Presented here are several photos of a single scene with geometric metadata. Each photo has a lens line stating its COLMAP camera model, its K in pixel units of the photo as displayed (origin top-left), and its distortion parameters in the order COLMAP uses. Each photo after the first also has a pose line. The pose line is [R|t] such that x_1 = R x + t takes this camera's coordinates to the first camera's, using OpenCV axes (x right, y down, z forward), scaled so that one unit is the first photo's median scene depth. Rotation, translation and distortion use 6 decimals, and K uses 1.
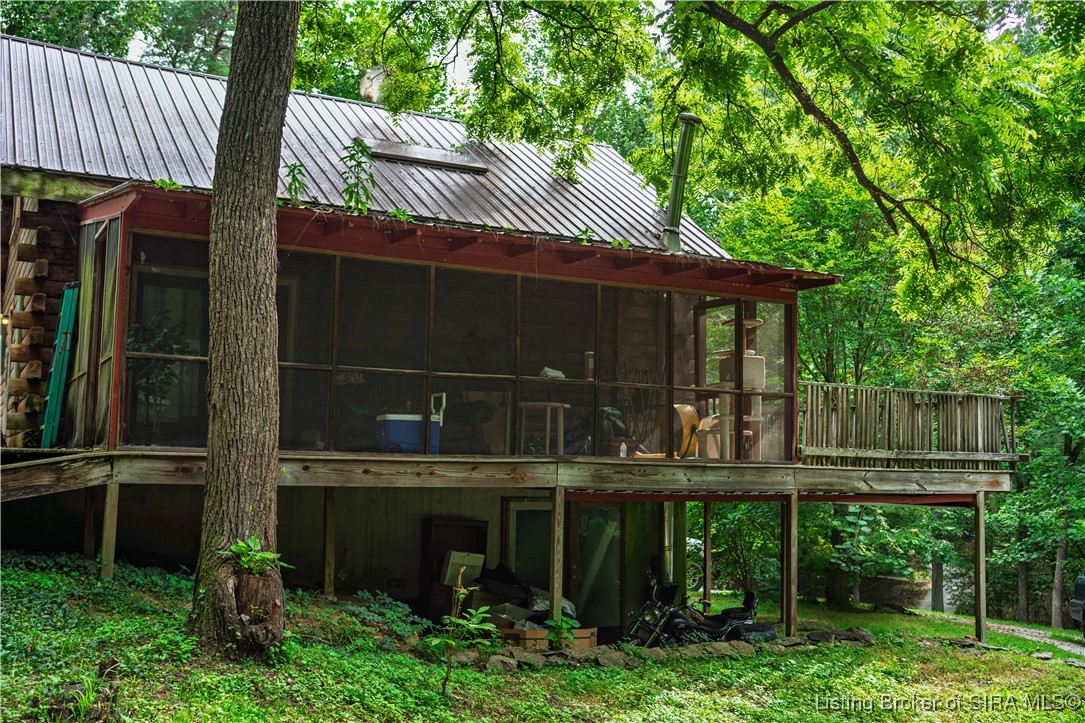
lens RADIAL K [[1084.4, 0, 541.7], [0, 1084.4, 366.1], [0, 0, 1]] dist [0.013825, 0.000000]
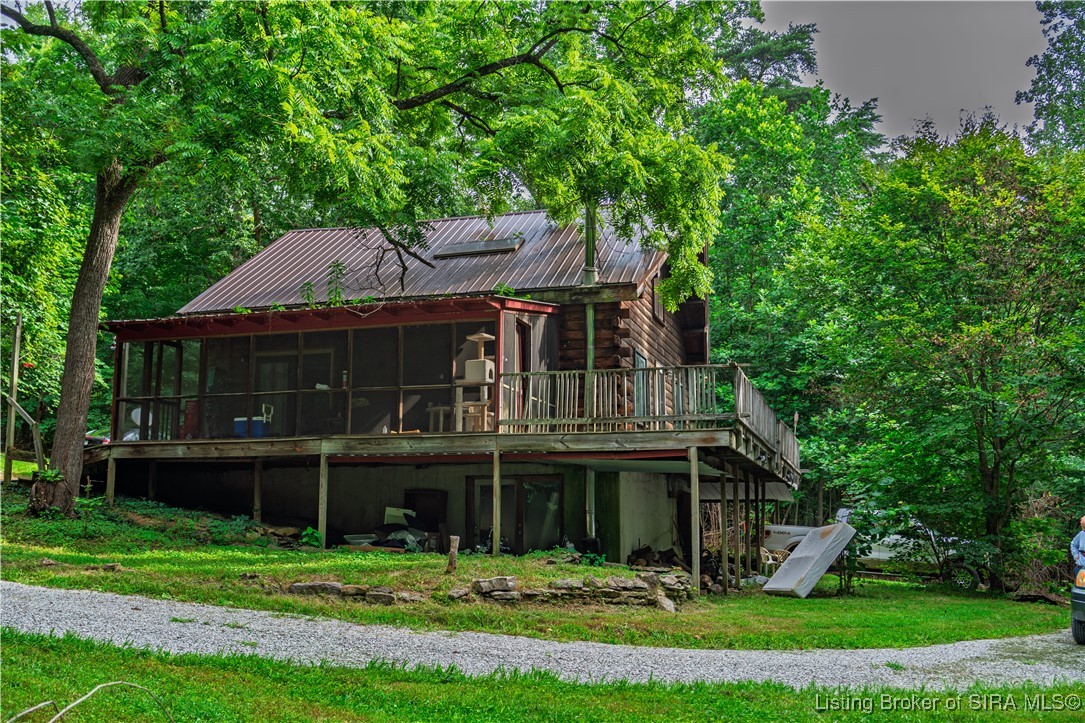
lens RADIAL K [[1084.4, 0, 520.3], [0, 1084.4, 364.3], [0, 0, 1]] dist [0.013825, 0.000000]
pose [[0.699144, -0.101443, -0.707748, 1.405151], [0.091304, 0.994446, -0.052342, 0.087457], [0.709127, -0.028026, 0.704523, 0.032955]]
